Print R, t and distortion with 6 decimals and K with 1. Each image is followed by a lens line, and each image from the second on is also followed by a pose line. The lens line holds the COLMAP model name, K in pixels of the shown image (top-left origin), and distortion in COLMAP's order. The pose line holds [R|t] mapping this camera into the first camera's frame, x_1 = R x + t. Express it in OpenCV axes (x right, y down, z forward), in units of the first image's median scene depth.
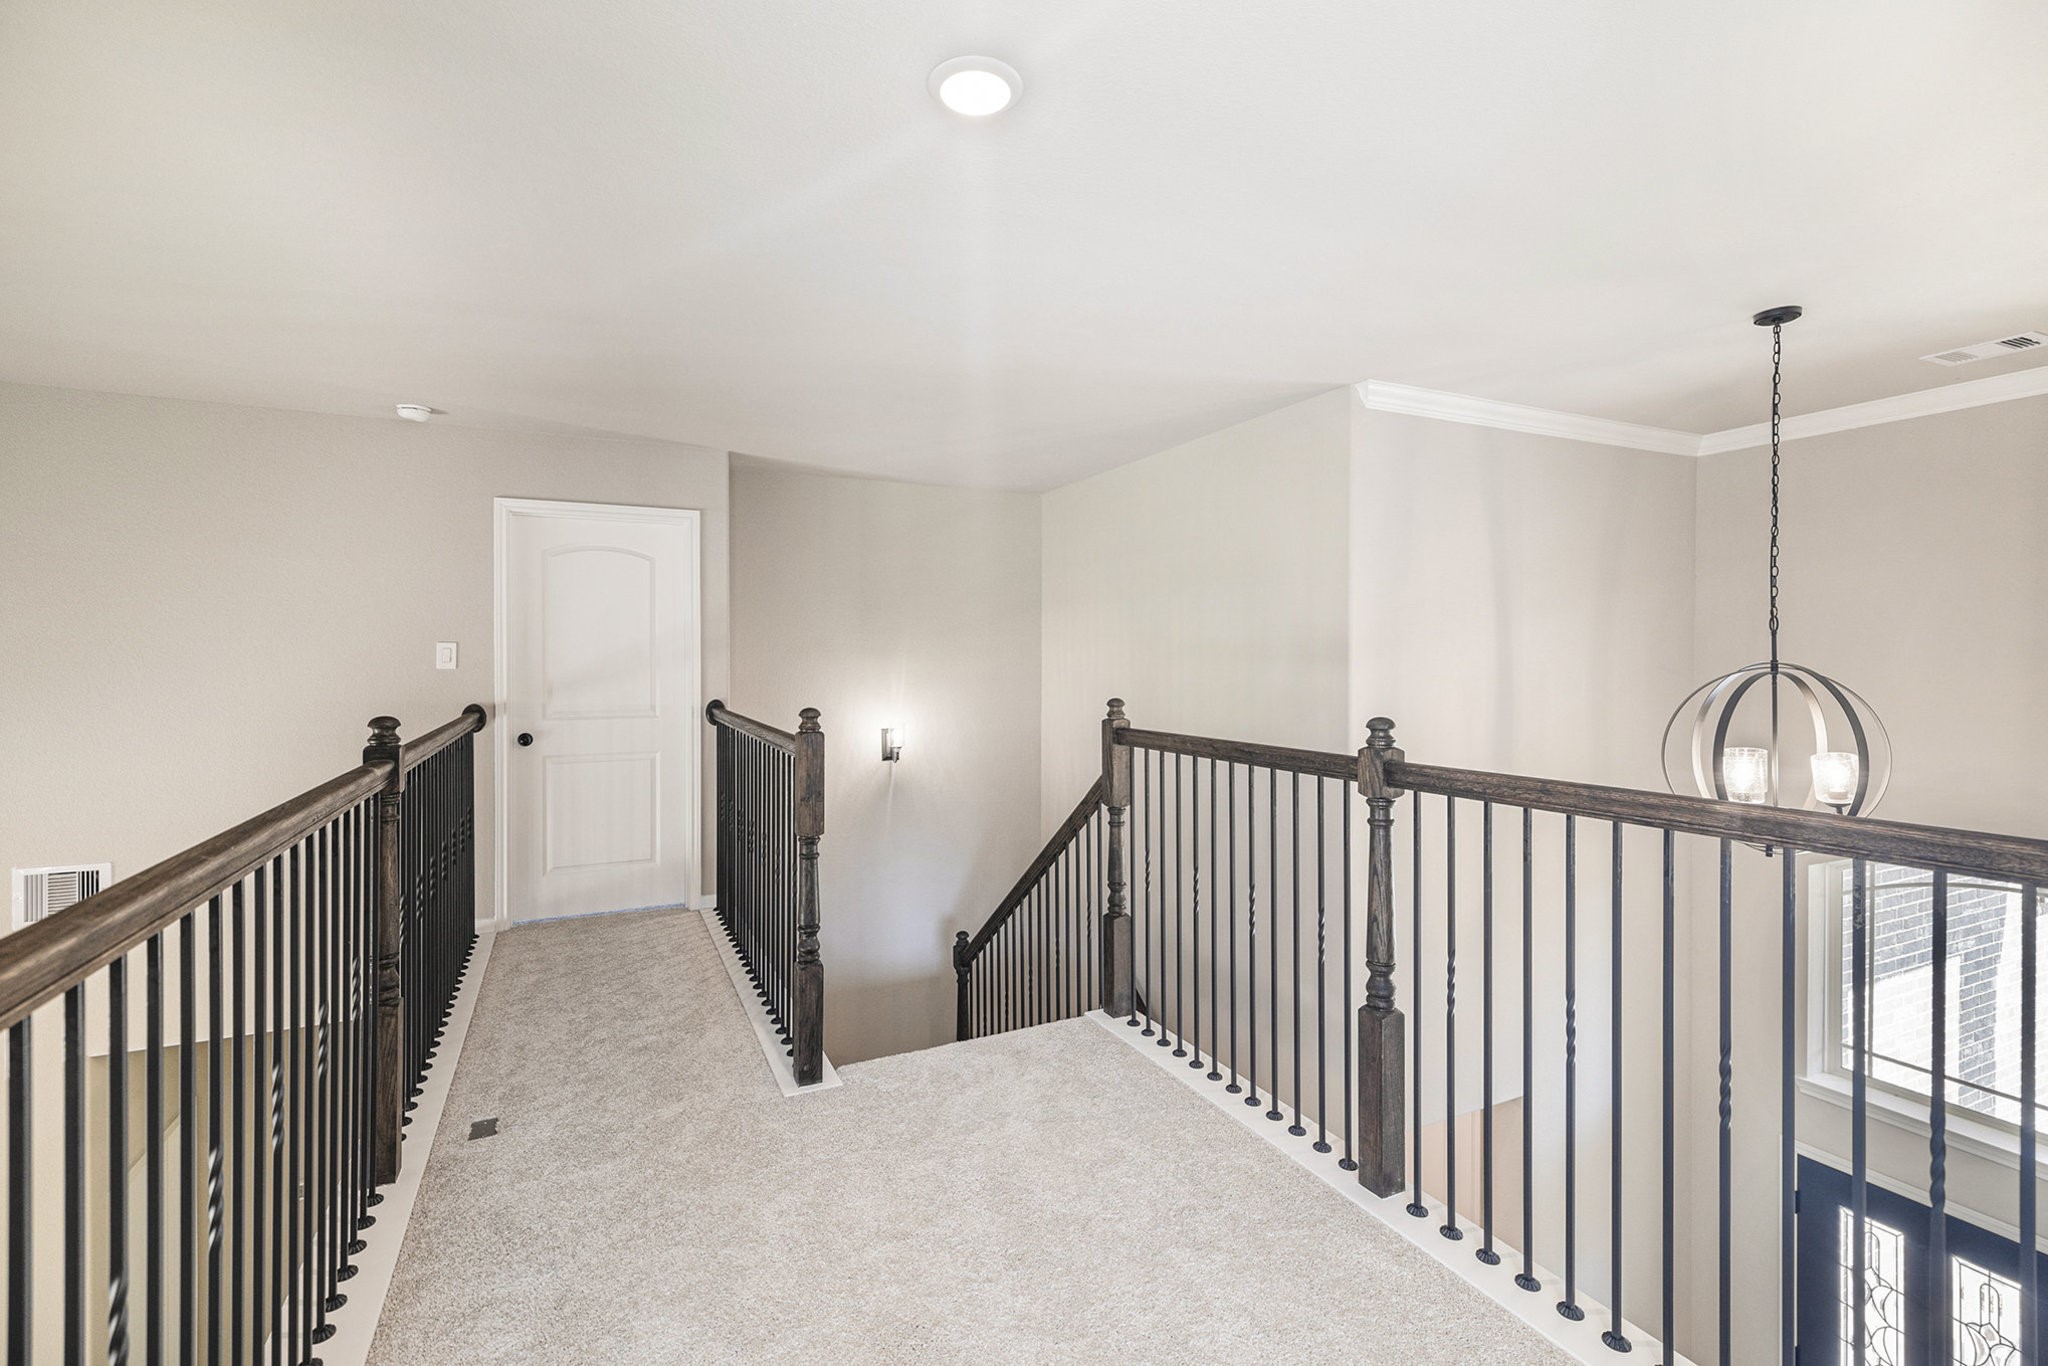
lens RADIAL K [[888.0, 0, 1013.9], [0, 888.0, 667.1], [0, 0, 1]] dist [0.003544, 0.000685]
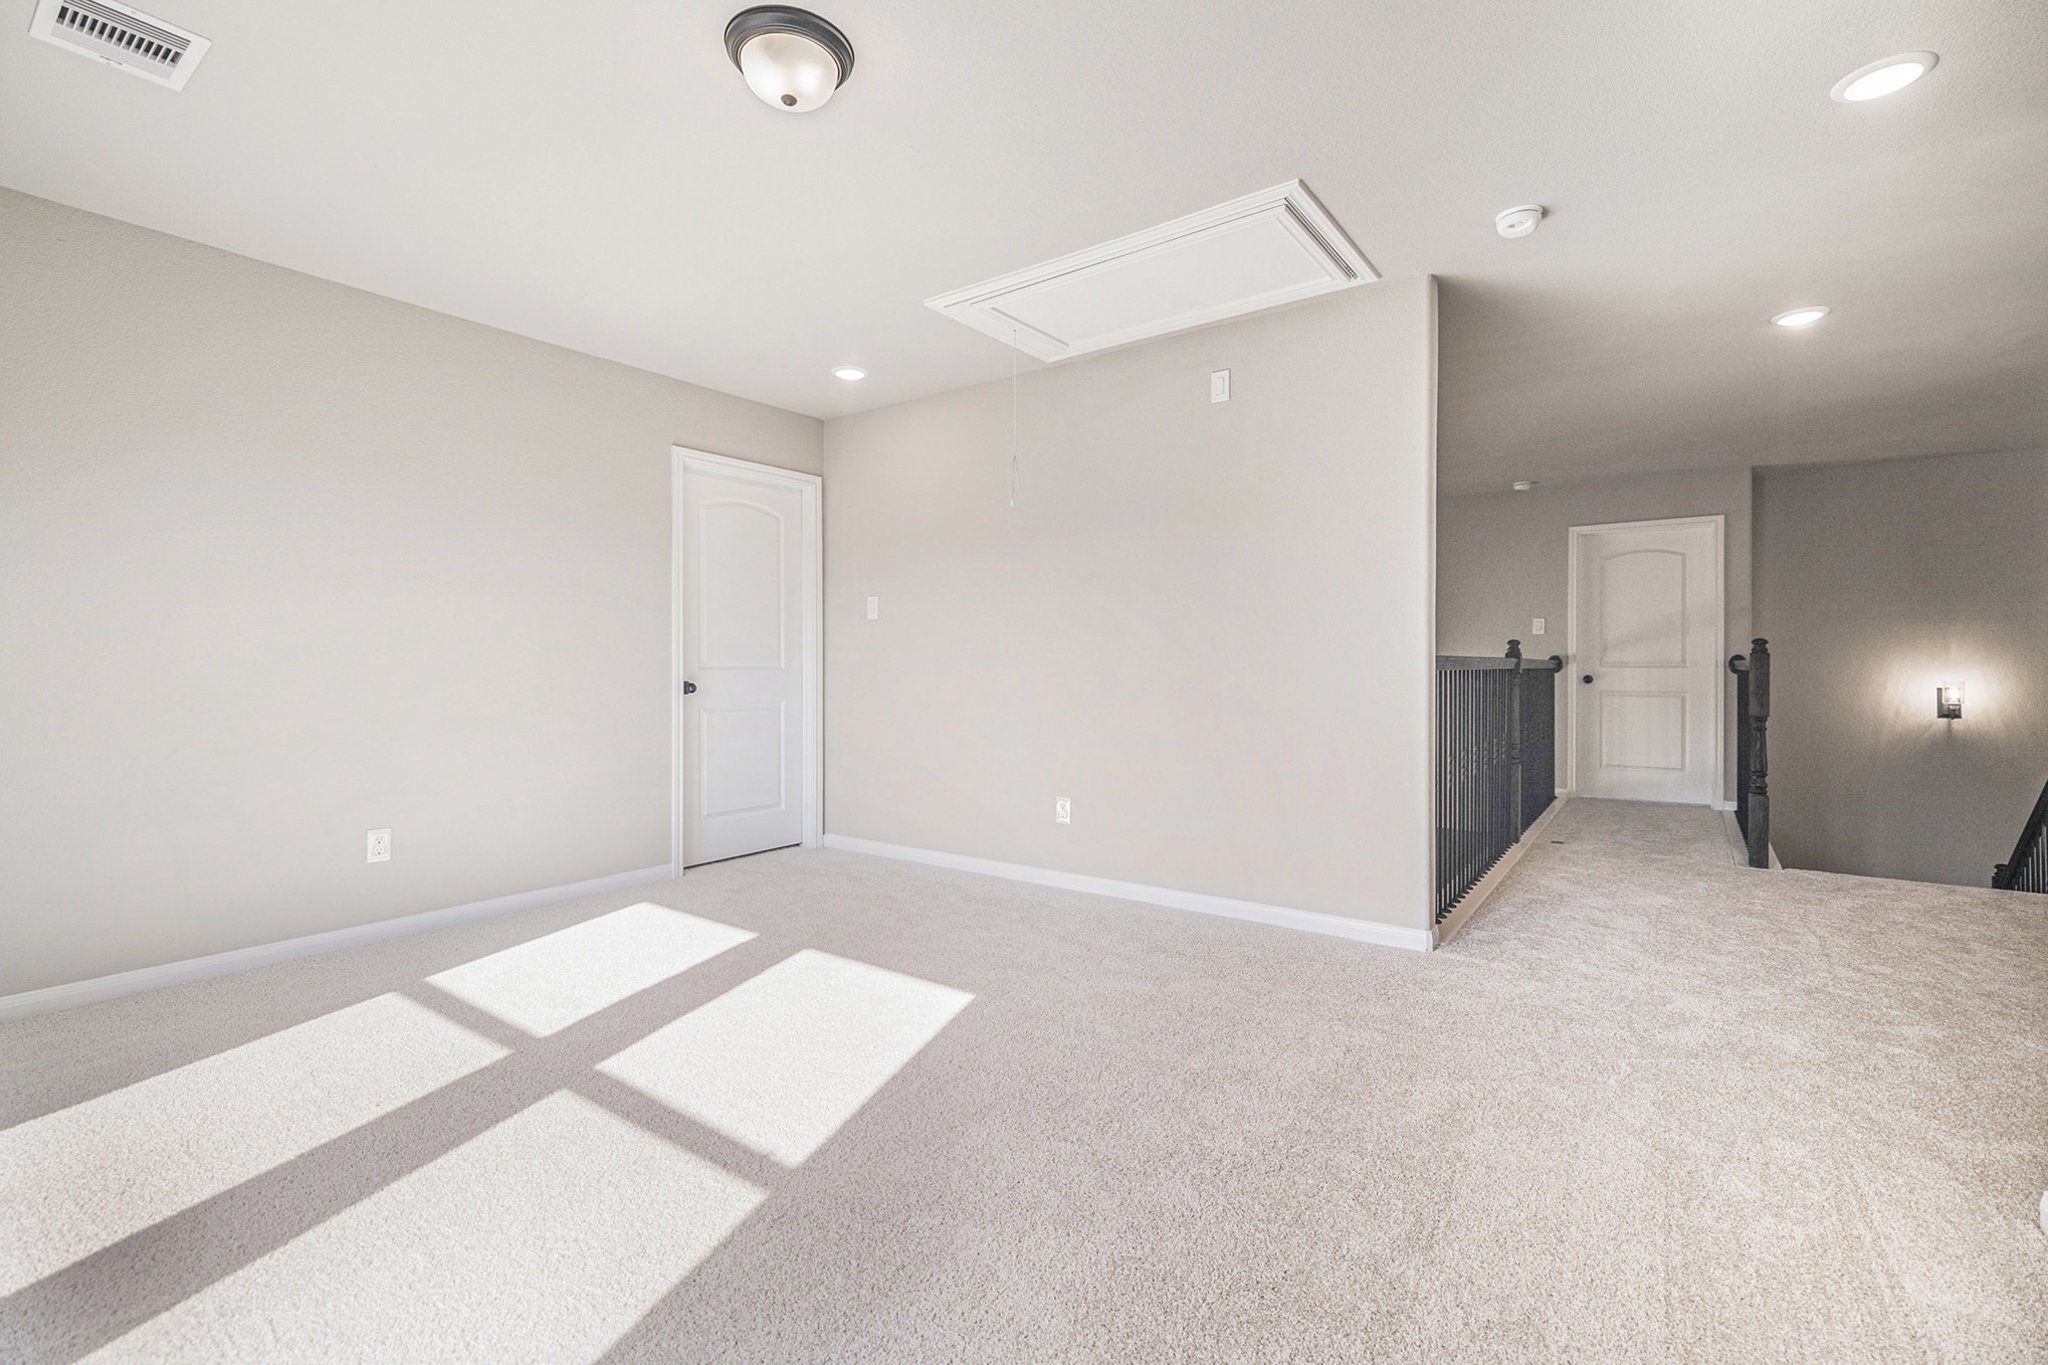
lens RADIAL K [[888.0, 0, 1013.9], [0, 888.0, 666.6], [0, 0, 1]] dist [0.003544, 0.000685]
pose [[0.455454, 0.003088, -0.890254, 0.377042], [-0.010249, 0.999946, -0.001774, 0.071869], [0.890200, 0.009932, 0.455461, -0.601552]]
